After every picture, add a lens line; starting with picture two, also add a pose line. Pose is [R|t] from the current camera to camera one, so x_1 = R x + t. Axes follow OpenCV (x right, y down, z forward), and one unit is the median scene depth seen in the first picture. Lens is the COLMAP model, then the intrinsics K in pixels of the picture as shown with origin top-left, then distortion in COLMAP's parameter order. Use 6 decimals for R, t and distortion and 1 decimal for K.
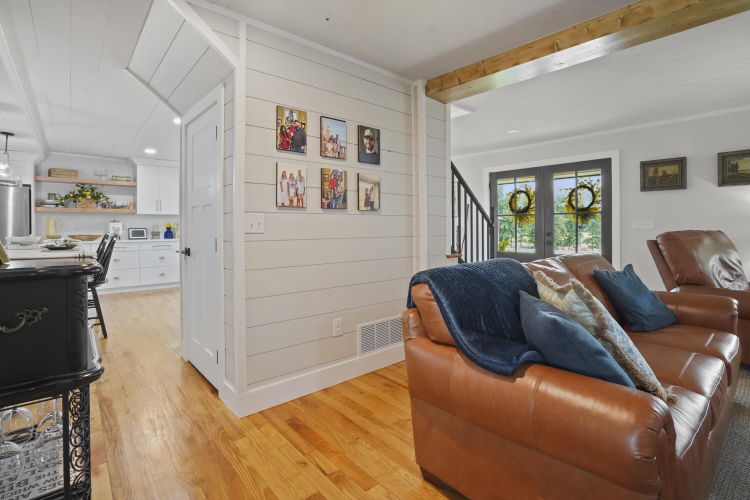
lens RADIAL K [[357.0, 0, 373.1], [0, 357.0, 227.7], [0, 0, 1]] dist [-0.024152, 0.001696]
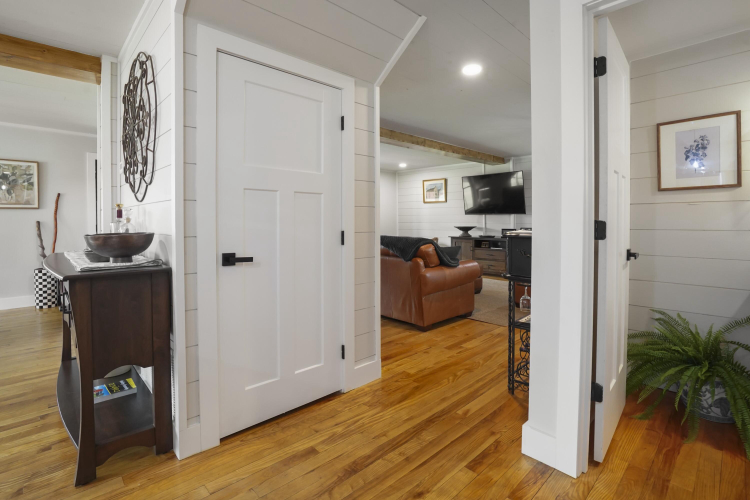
lens RADIAL K [[357.0, 0, 367.4], [0, 357.0, 230.2], [0, 0, 1]] dist [-0.024152, 0.001696]
pose [[-0.036078, -0.014694, 0.999241, -1.789841], [0.005442, 0.999874, 0.014900, 0.019713], [-0.999334, 0.005976, -0.035993, 1.225320]]
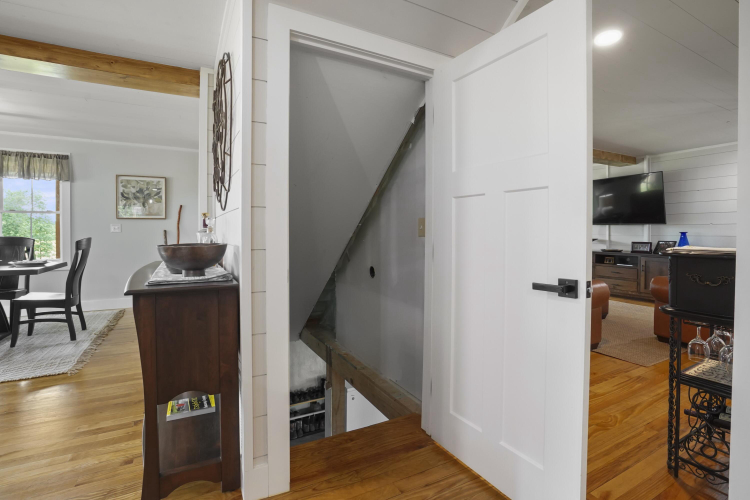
lens RADIAL K [[357.0, 0, 375.2], [0, 357.0, 237.2], [0, 0, 1]] dist [-0.024152, 0.001696]
pose [[0.214347, -0.004587, 0.976747, -1.582707], [-0.002612, 0.999983, 0.005270, 0.015511], [-0.976754, -0.003681, 0.214332, 1.224469]]
